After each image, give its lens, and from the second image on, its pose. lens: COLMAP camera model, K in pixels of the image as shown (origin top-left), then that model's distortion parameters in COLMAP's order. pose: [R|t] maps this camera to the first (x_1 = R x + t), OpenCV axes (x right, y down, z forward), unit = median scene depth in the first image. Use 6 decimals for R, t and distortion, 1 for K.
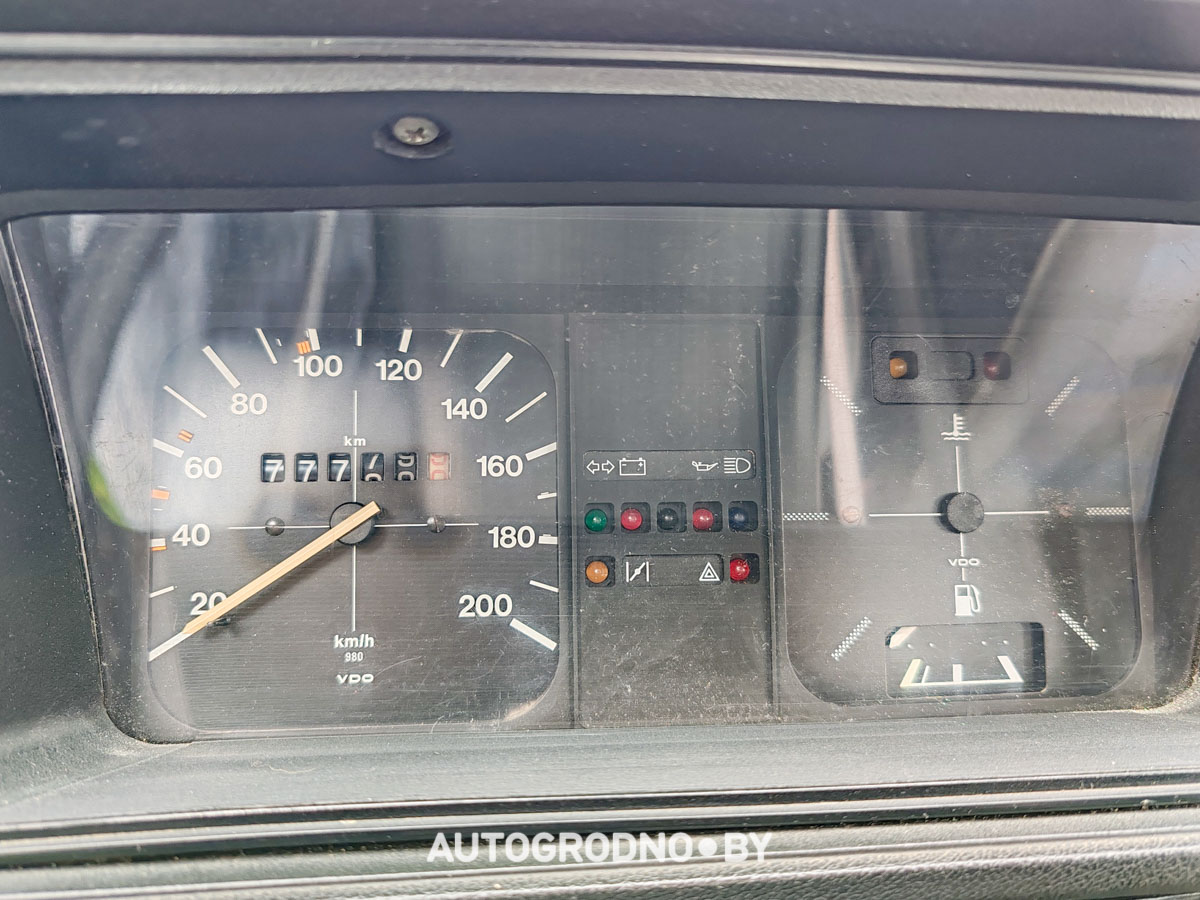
lens RADIAL K [[1081.1, 0, 600.0], [0, 1081.1, 450.0], [0, 0, 1]] dist [0.004211, -0.000376]
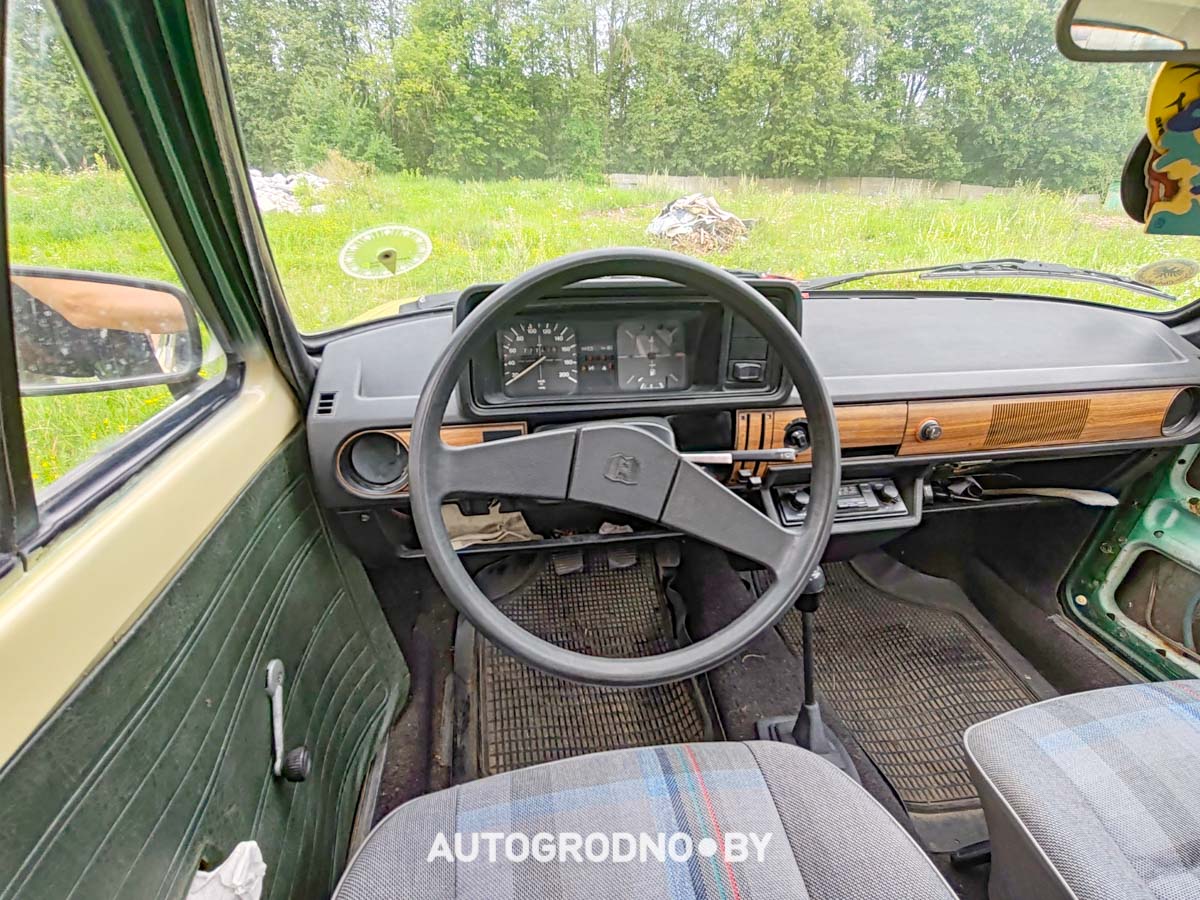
lens RADIAL K [[564.6, 0, 595.0], [0, 564.6, 477.8], [0, 0, 1]] dist [-0.016145, 0.000153]
pose [[0.999077, -0.027116, 0.033315, -0.058120], [0.016850, 0.960802, 0.276722, -0.145693], [-0.039513, -0.275905, 0.960372, -1.924256]]
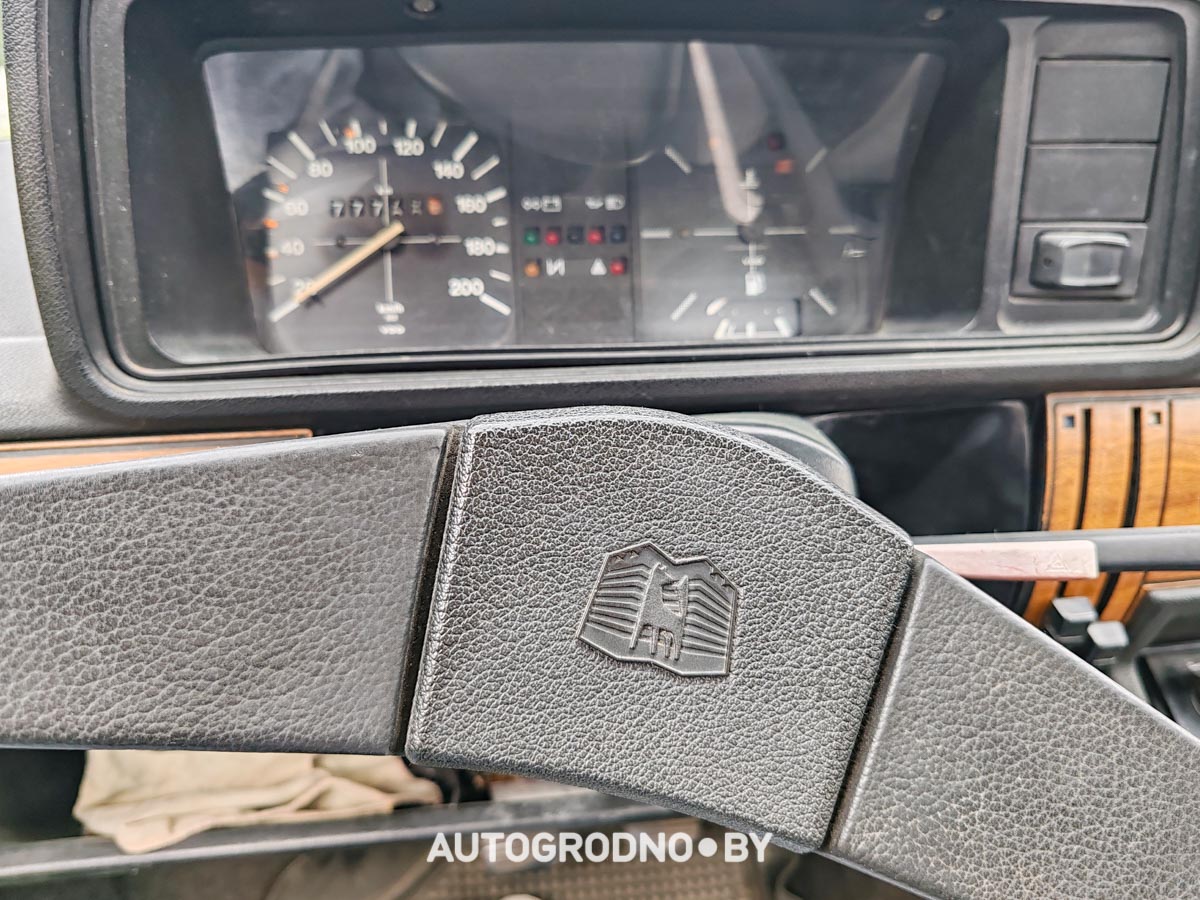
lens RADIAL K [[1081.1, 0, 600.0], [0, 1081.1, 450.0], [0, 0, 1]] dist [0.004211, -0.000376]
pose [[0.999377, -0.026945, 0.022793, 0.058183], [0.023537, 0.990089, 0.138456, 0.165270], [-0.026298, -0.137833, 0.990106, -0.722000]]
